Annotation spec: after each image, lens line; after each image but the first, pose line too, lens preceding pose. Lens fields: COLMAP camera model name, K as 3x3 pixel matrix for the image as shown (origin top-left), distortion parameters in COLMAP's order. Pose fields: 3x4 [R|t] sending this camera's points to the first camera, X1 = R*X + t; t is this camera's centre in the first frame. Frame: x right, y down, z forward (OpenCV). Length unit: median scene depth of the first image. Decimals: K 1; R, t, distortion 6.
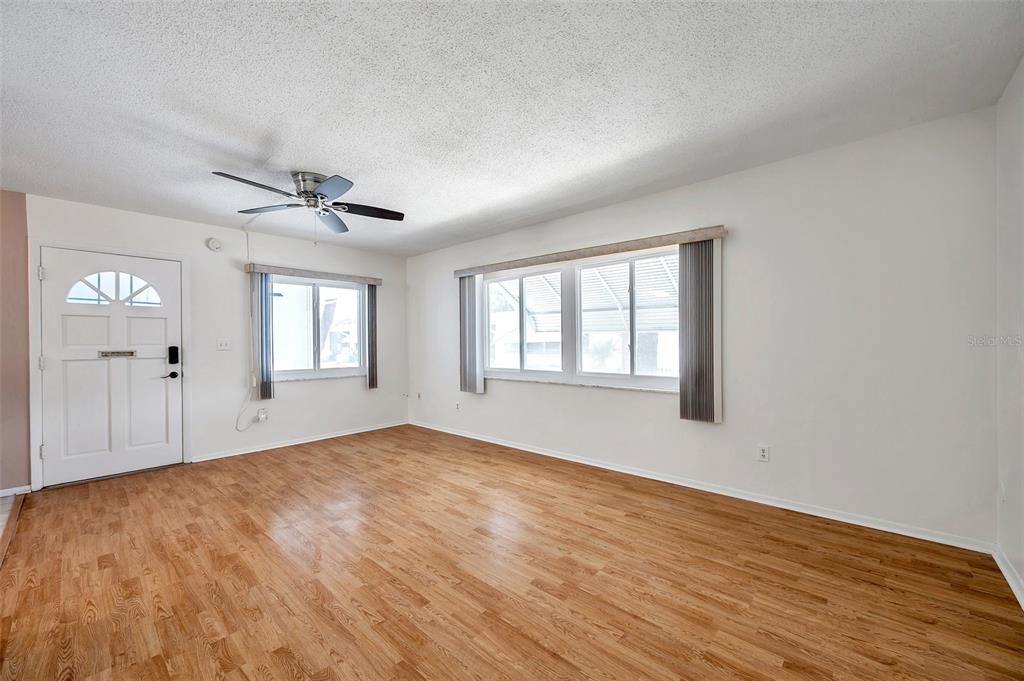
lens RADIAL K [[402.4, 0, 513.9], [0, 402.4, 342.8], [0, 0, 1]] dist [-0.004232, -0.000252]
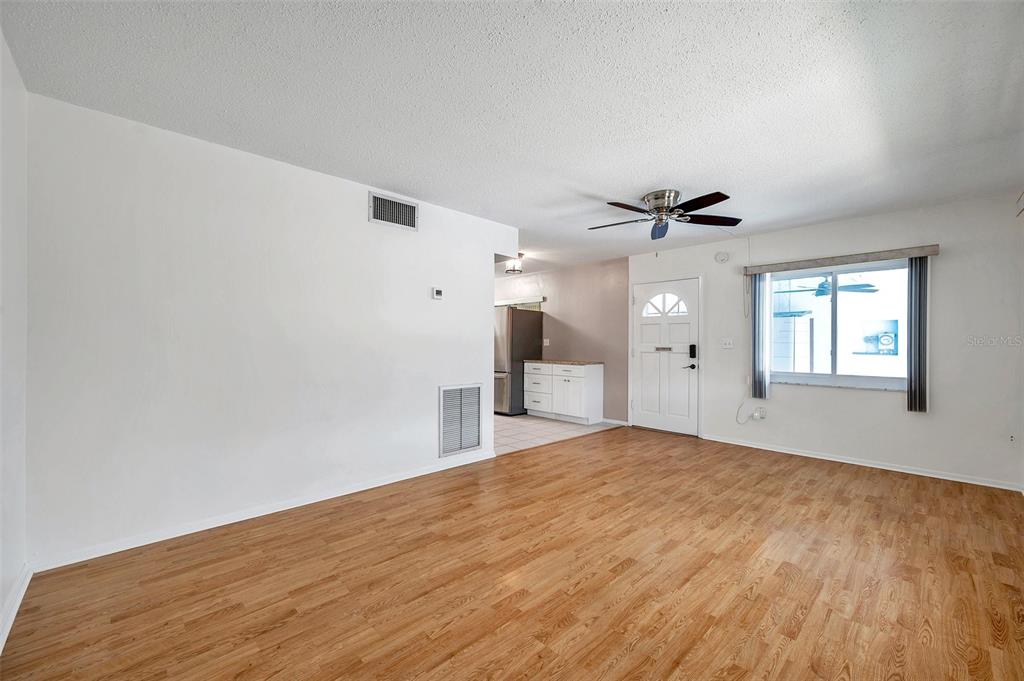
lens RADIAL K [[410.3, 0, 513.1], [0, 410.3, 343.0], [0, 0, 1]] dist [-0.000950, 0.000183]
pose [[-0.073173, 0.010018, -0.997269, 0.615649], [-0.005647, 0.999929, 0.010459, -0.007594], [0.997303, 0.006397, -0.073112, 0.620382]]
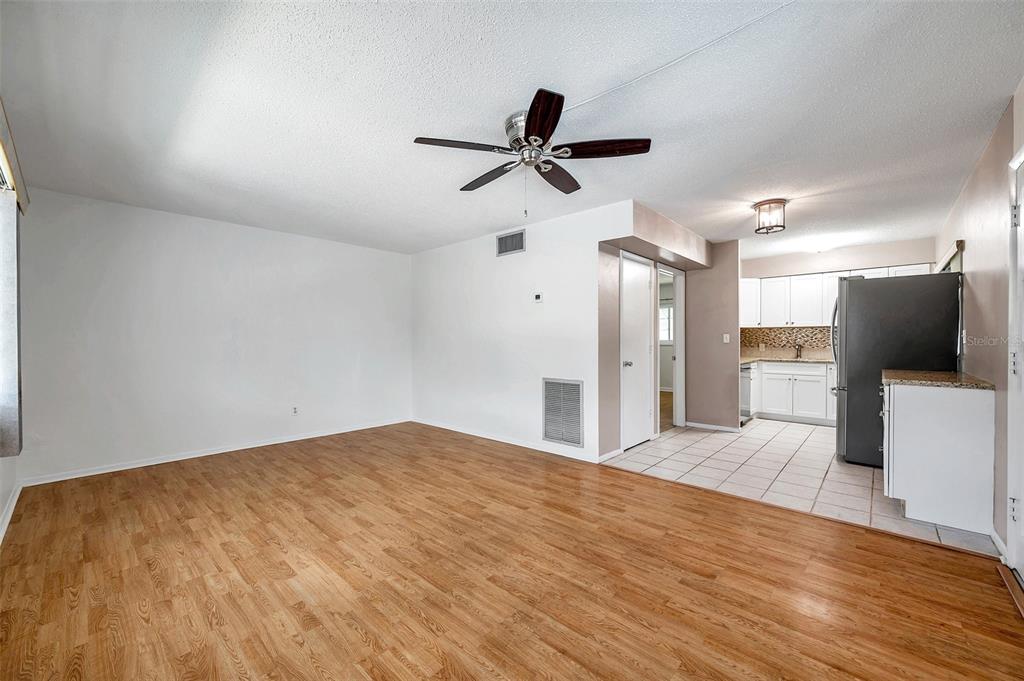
lens RADIAL K [[402.4, 0, 513.9], [0, 402.4, 342.8], [0, 0, 1]] dist [-0.004232, -0.000252]
pose [[-0.999896, 0.013170, 0.005824, -0.426737], [0.013207, 0.999893, 0.006356, 0.004331], [-0.005740, 0.006432, -0.999963, 1.625722]]
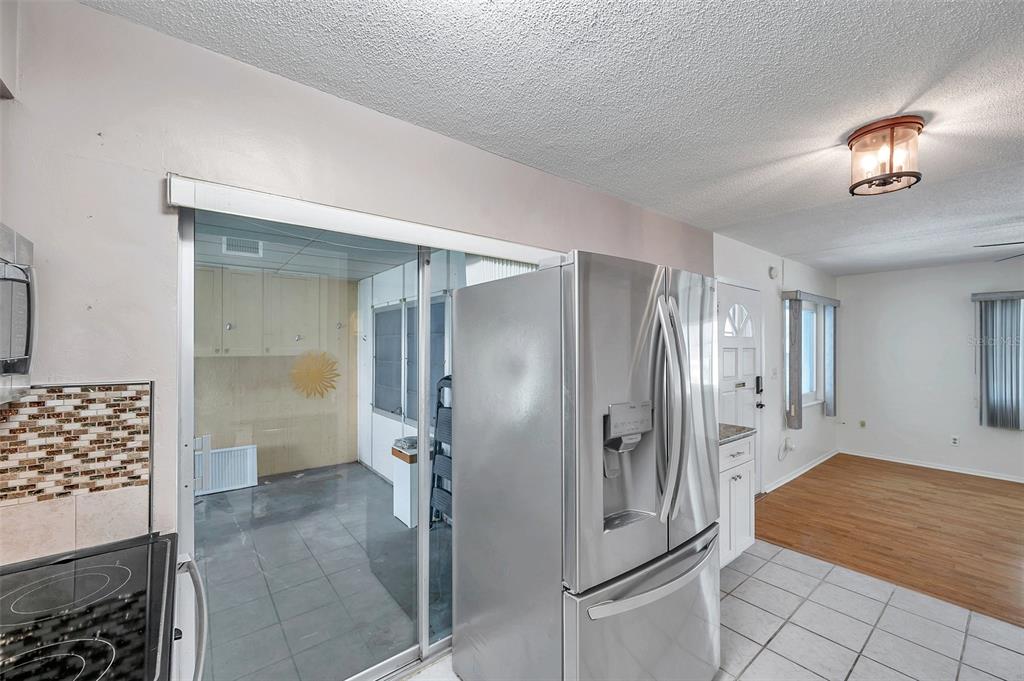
lens RADIAL K [[410.3, 0, 513.1], [0, 410.3, 343.0], [0, 0, 1]] dist [-0.000950, 0.000183]
pose [[0.986764, 0.010289, -0.161836, -1.544179], [-0.011046, 0.999932, -0.003783, -0.077134], [0.161786, 0.005521, 0.986810, -0.133295]]
